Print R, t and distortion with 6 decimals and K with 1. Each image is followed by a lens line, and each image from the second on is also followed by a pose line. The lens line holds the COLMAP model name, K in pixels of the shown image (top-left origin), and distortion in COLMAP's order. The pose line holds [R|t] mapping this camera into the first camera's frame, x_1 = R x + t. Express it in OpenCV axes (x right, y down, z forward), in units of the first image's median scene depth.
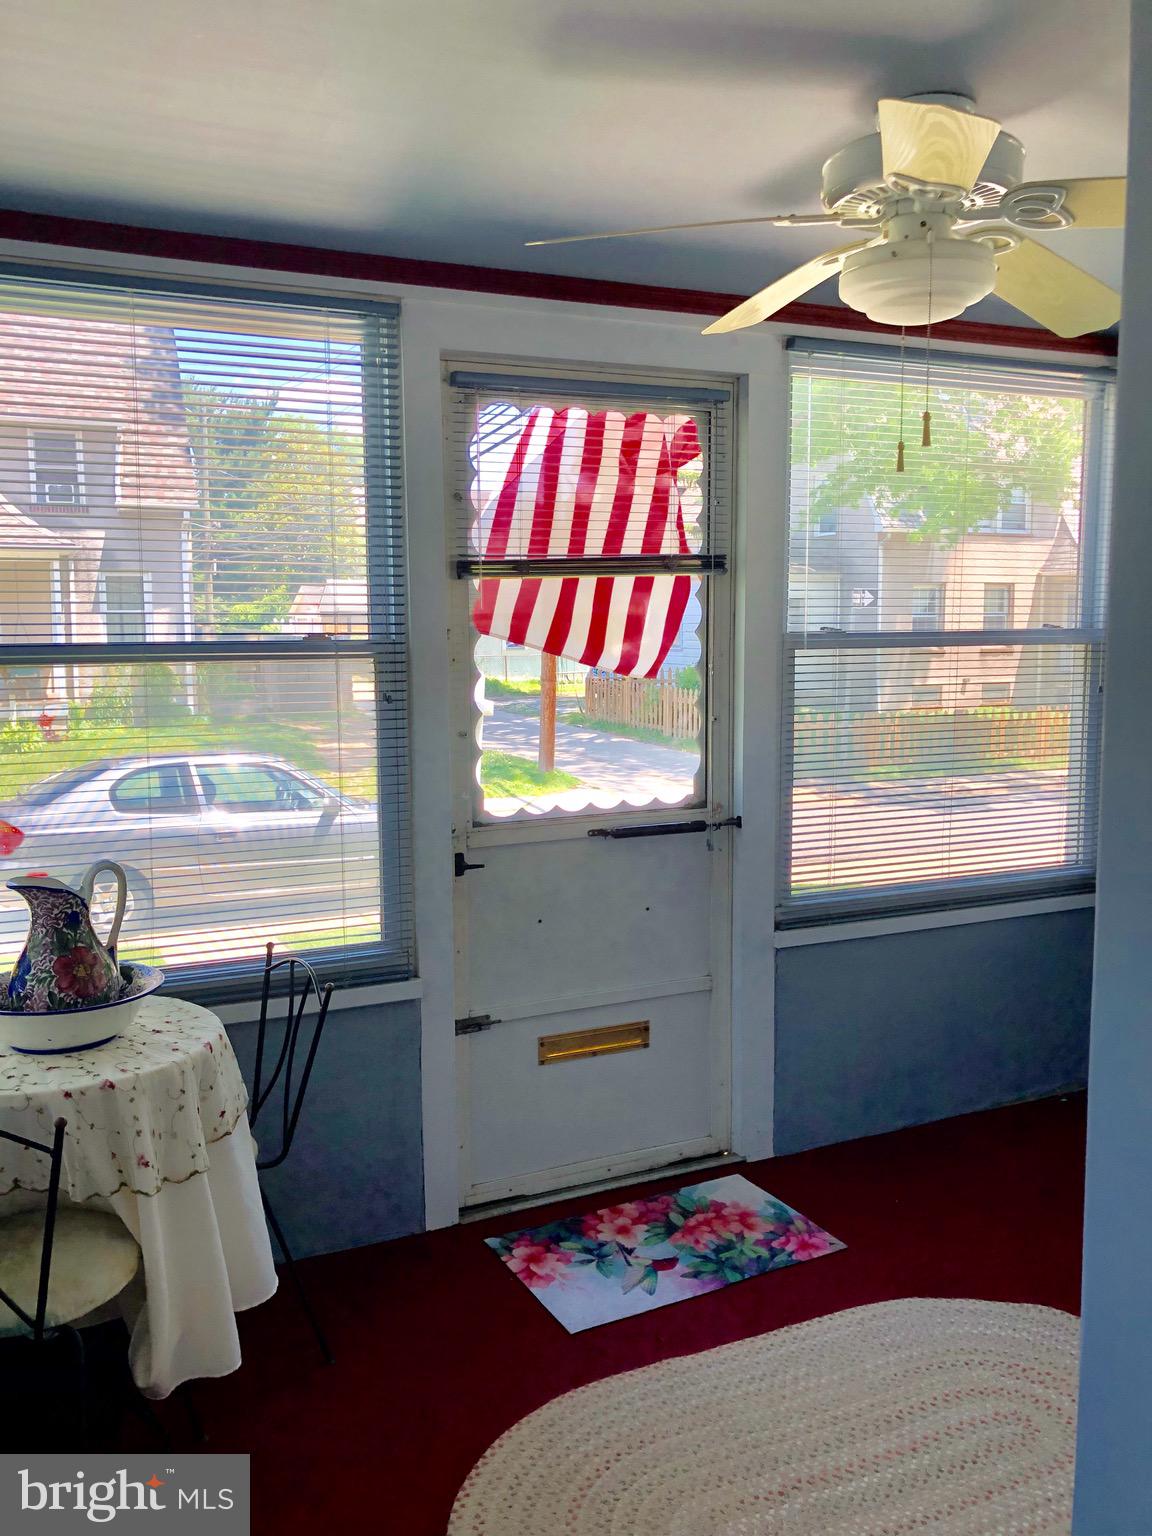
lens RADIAL K [[1261.3, 0, 567.1], [0, 1261.3, 768.9], [0, 0, 1]] dist [0.018571, -0.014464]
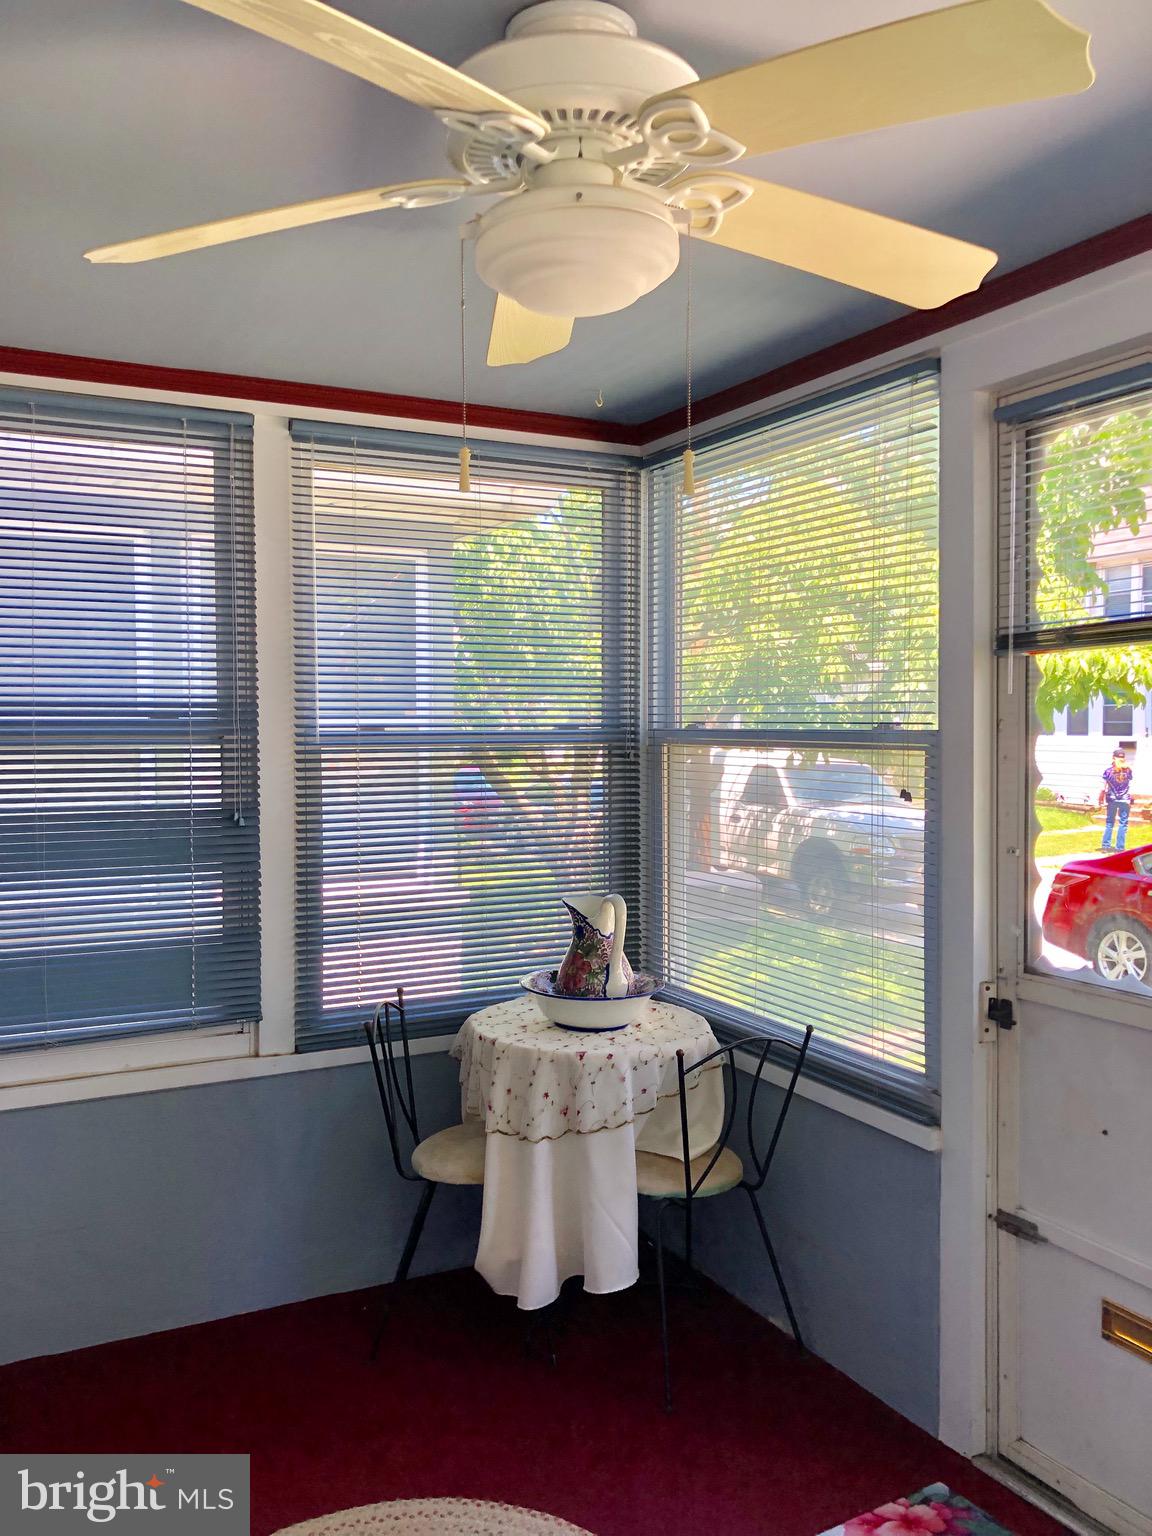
lens RADIAL K [[1261.3, 0, 567.1], [0, 1261.3, 768.9], [0, 0, 1]] dist [0.018571, -0.014464]
pose [[0.019854, 0.053168, -0.998388, 0.864532], [-0.100425, 0.993641, 0.050918, -0.111903], [0.994747, 0.099252, 0.025067, 0.860495]]
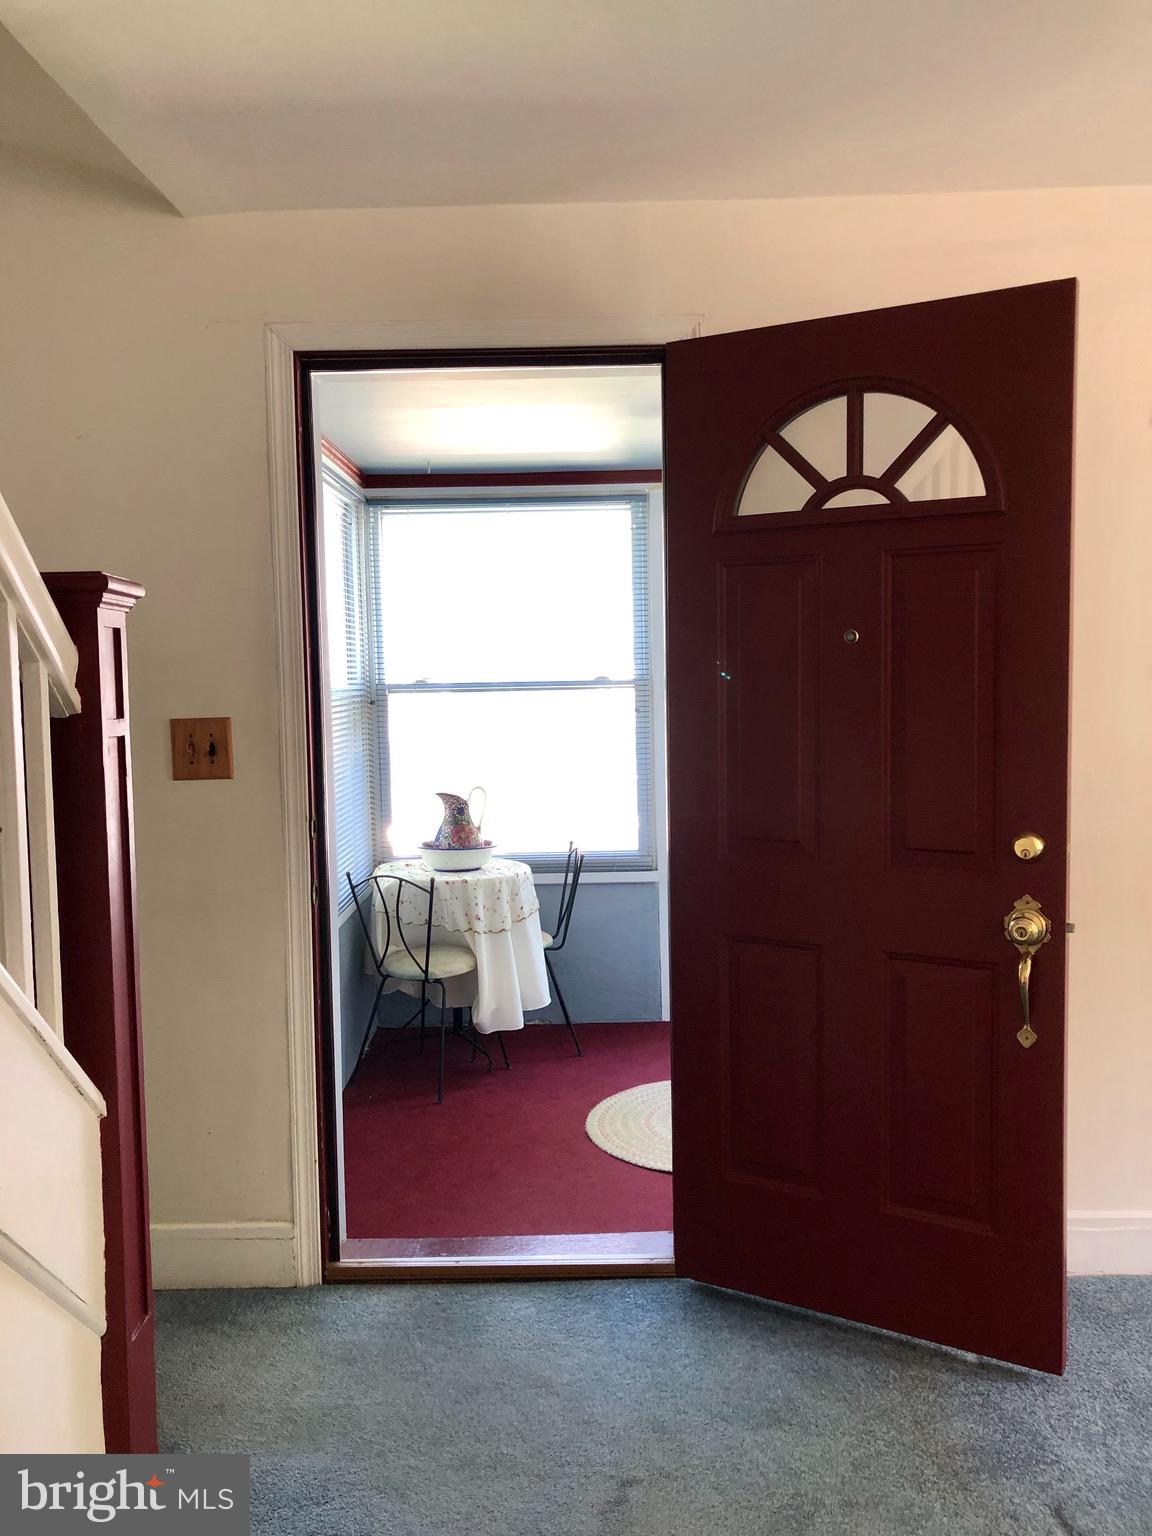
lens RADIAL K [[1261.3, 0, 567.1], [0, 1261.3, 768.9], [0, 0, 1]] dist [0.018571, -0.014464]
pose [[0.905881, 0.018550, -0.423126, 0.607792], [-0.033679, 0.999032, -0.028306, 0.094311], [0.422192, 0.039892, 0.905628, -0.770952]]
